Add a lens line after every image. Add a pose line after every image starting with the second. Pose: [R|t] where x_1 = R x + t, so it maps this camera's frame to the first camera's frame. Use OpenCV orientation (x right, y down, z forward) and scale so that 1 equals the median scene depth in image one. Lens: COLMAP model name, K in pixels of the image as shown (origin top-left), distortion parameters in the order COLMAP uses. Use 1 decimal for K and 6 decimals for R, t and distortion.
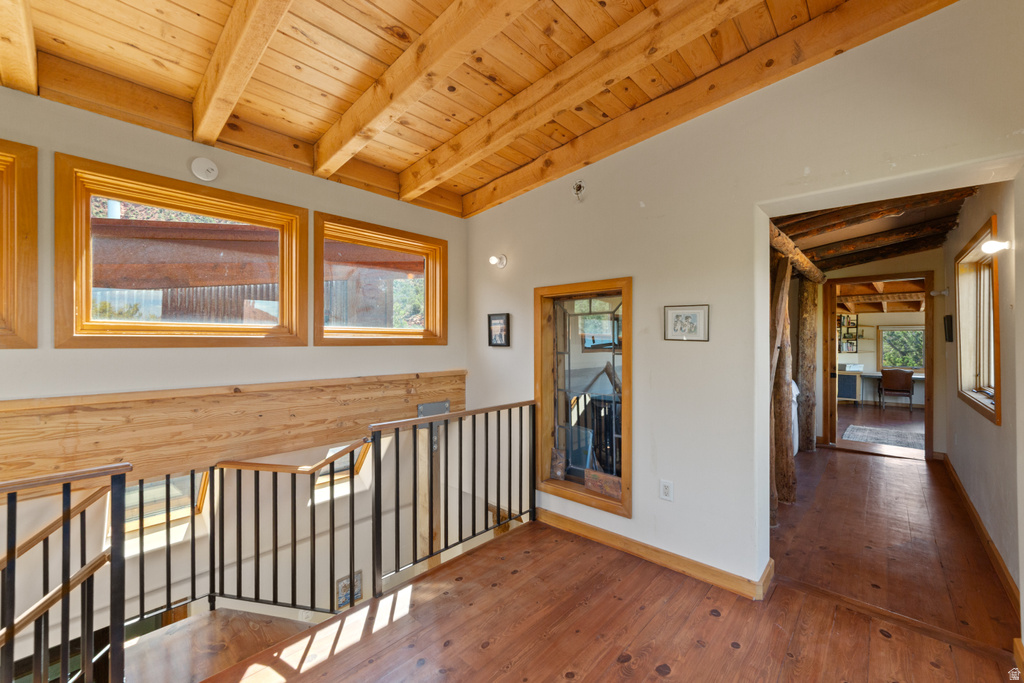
lens RADIAL K [[406.9, 0, 518.7], [0, 406.9, 339.6], [0, 0, 1]] dist [-0.018099, 0.007168]
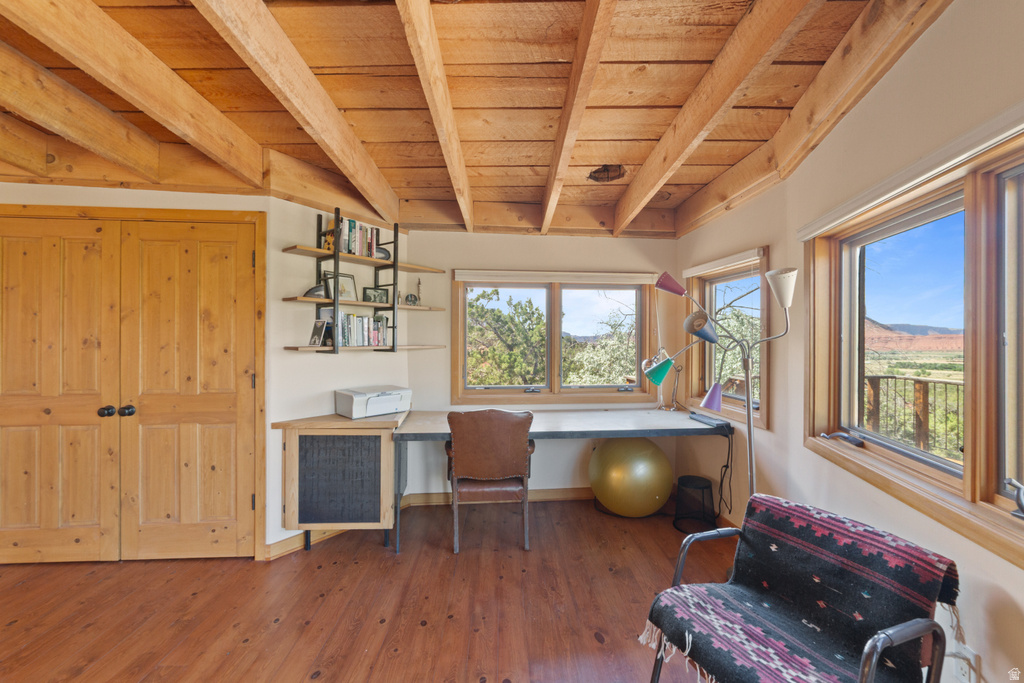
lens RADIAL K [[406.9, 0, 511.0], [0, 406.9, 336.2], [0, 0, 1]] dist [-0.018099, 0.007168]
pose [[0.723859, -0.005698, 0.689925, 0.688782], [0.007370, 0.999973, 0.000527, 0.022118], [-0.689909, 0.004703, 0.723881, 0.716044]]
